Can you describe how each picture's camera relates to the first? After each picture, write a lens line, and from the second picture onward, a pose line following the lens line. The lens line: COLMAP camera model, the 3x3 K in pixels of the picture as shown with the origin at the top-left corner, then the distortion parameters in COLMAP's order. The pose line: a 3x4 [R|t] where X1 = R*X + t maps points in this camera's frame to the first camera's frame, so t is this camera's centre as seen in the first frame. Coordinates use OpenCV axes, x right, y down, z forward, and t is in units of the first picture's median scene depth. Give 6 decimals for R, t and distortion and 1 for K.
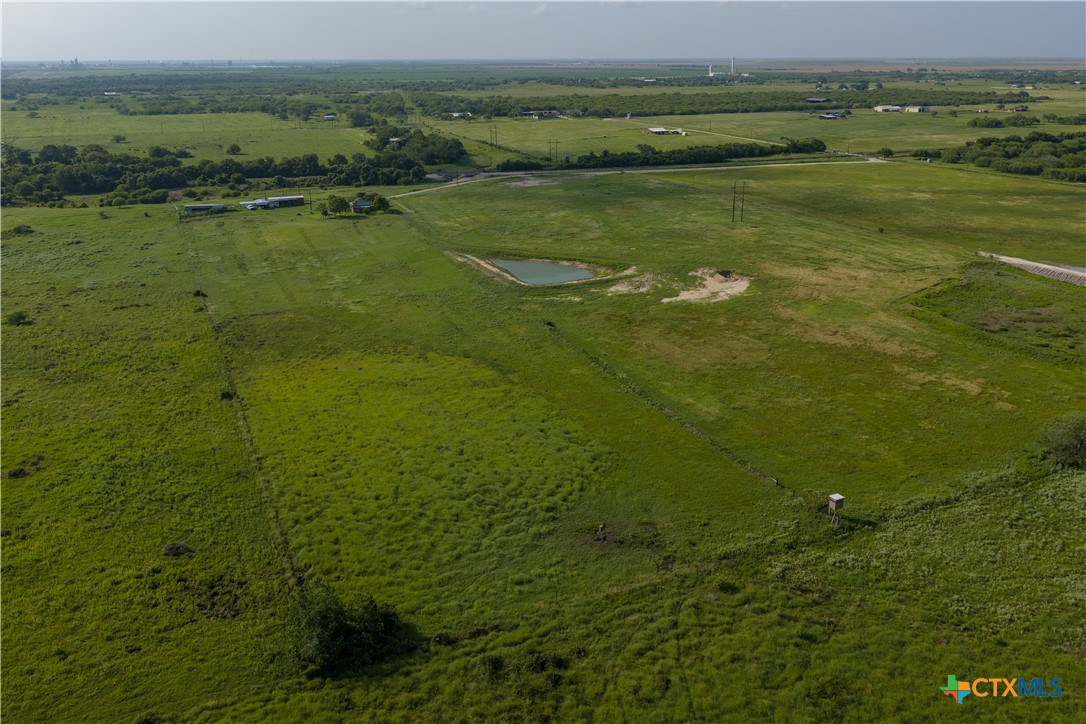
lens RADIAL K [[896.8, 0, 545.1], [0, 896.8, 362.4], [0, 0, 1]] dist [0.016318, -0.024719]
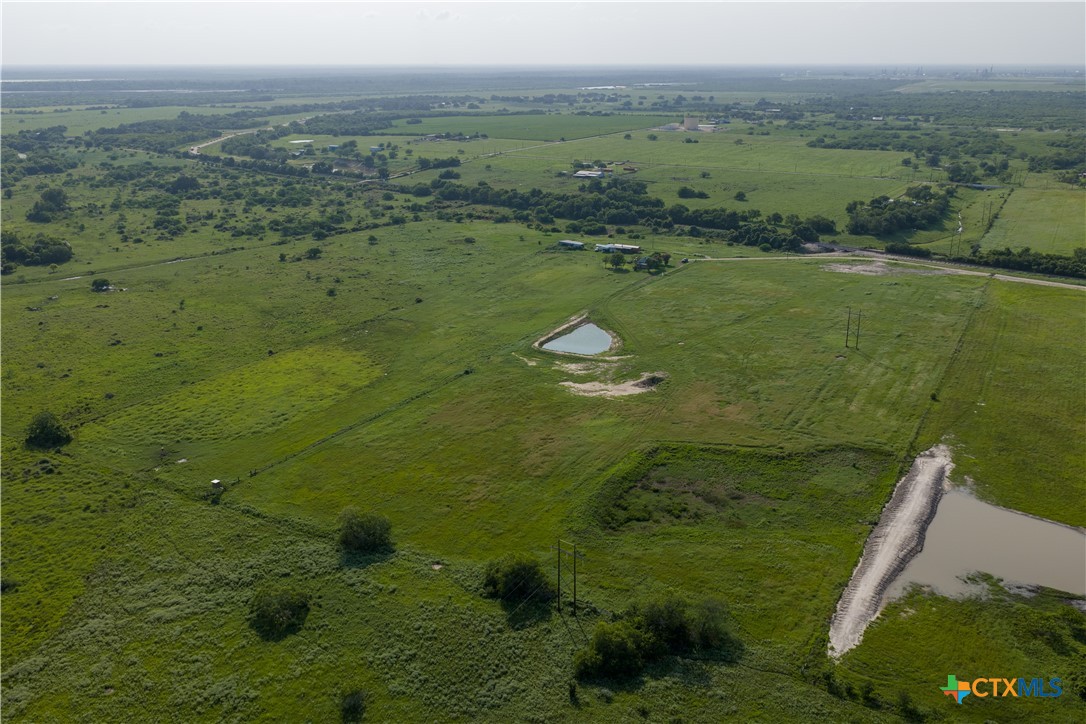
lens RADIAL K [[896.8, 0, 545.2], [0, 896.8, 358.7], [0, 0, 1]] dist [0.016318, -0.024719]
pose [[0.585682, 0.258837, -0.768102, 1.118580], [-0.262644, 0.957115, 0.122264, -0.259186], [0.766808, 0.130130, 0.628547, 0.209120]]
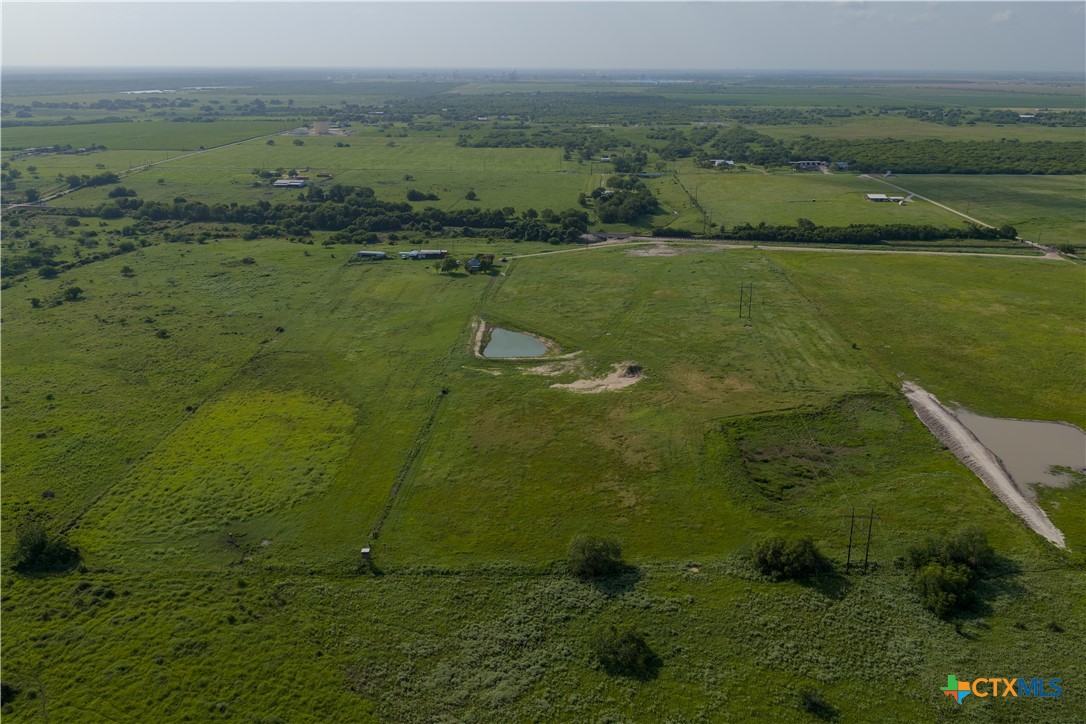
lens RADIAL K [[896.8, 0, 544.7], [0, 896.8, 362.3], [0, 0, 1]] dist [0.016318, -0.024719]
pose [[0.900654, 0.144480, -0.409814, 0.659408], [-0.147680, 0.988743, 0.024025, -0.135963], [0.408672, 0.038883, 0.911853, -0.142935]]
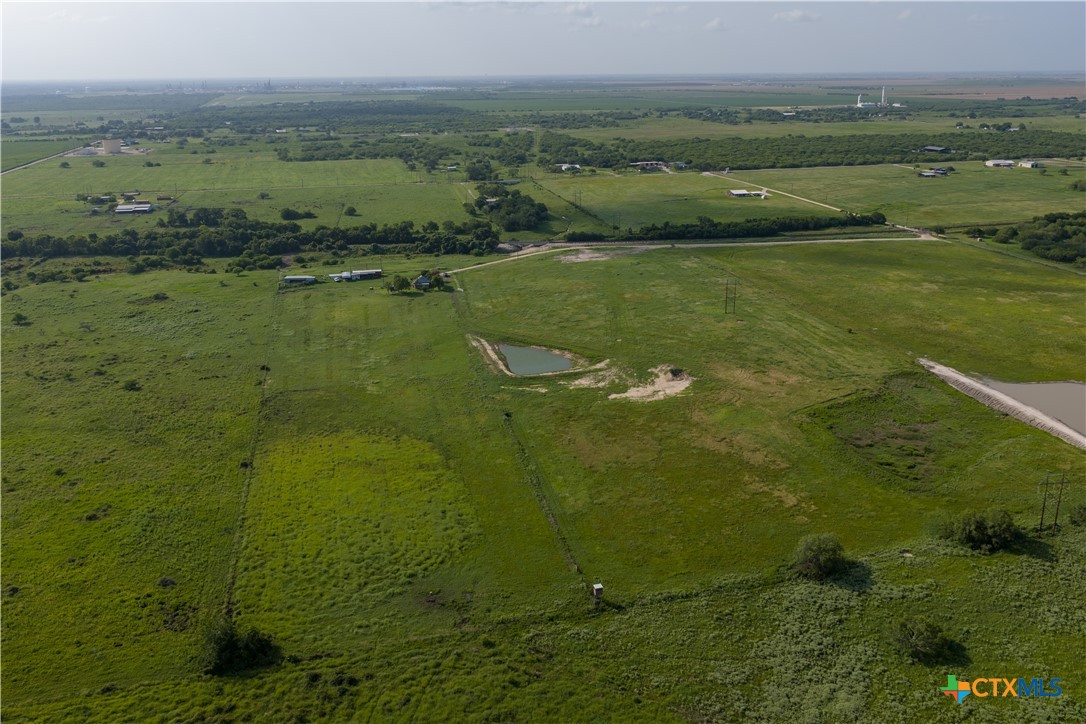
lens RADIAL K [[896.8, 0, 544.6], [0, 896.8, 362.7], [0, 0, 1]] dist [0.016318, -0.024719]
pose [[0.983734, 0.050153, -0.172486, 0.266376], [-0.052348, 0.998595, -0.008195, -0.105977], [0.171832, 0.017091, 0.984978, -0.235971]]
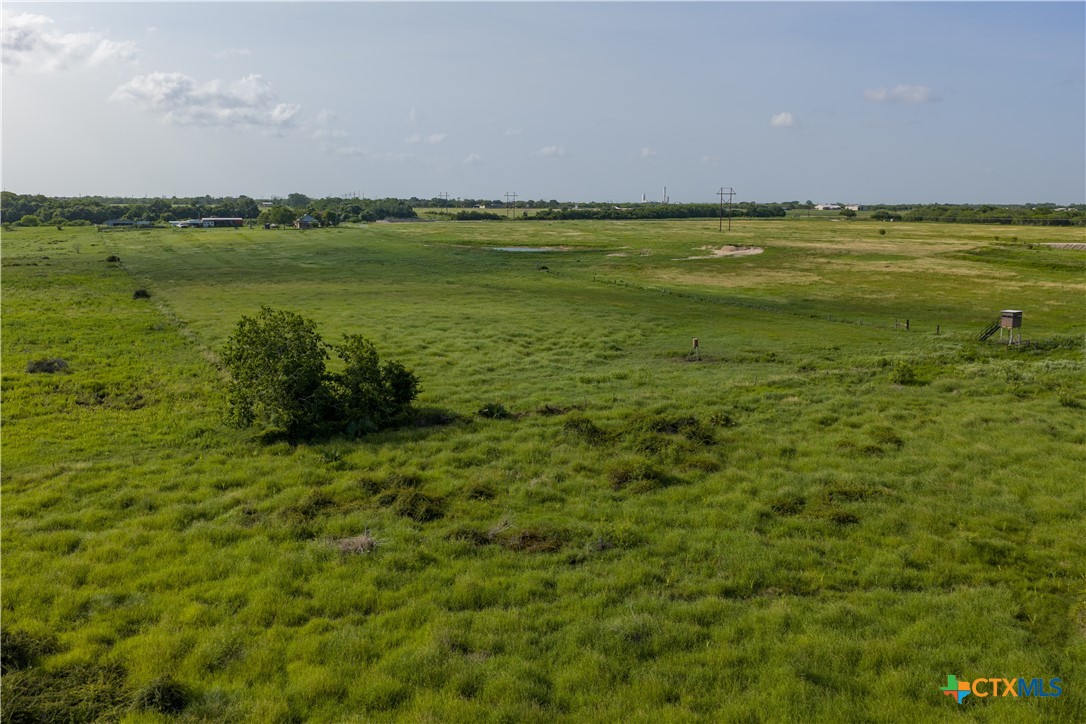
lens RADIAL K [[896.8, 0, 546.0], [0, 896.8, 364.6], [0, 0, 1]] dist [0.016318, -0.024719]
pose [[0.997080, -0.000623, 0.076366, -0.057417], [0.012240, 0.988342, -0.151754, 0.168304], [-0.075381, 0.152246, 0.985464, 0.186779]]
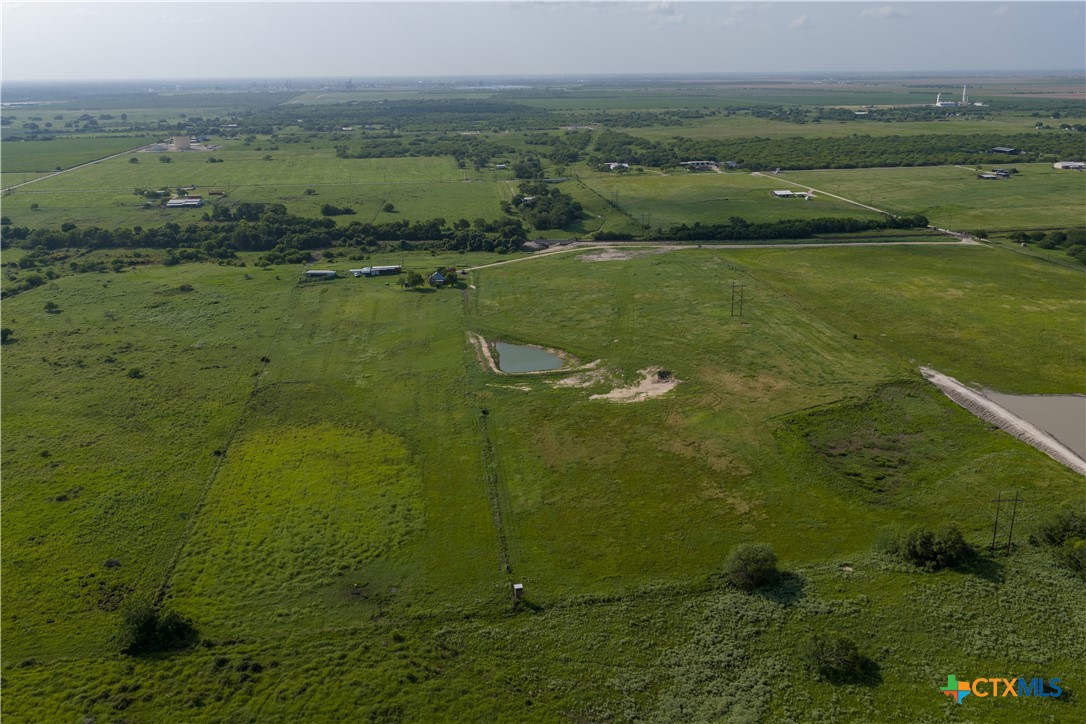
lens RADIAL K [[896.8, 0, 545.0], [0, 896.8, 362.6], [0, 0, 1]] dist [0.016318, -0.024719]
pose [[0.964702, 0.075204, -0.252378, 0.395113], [-0.078115, 0.996943, -0.001521, -0.114797], [0.251492, 0.021182, 0.967627, -0.205673]]
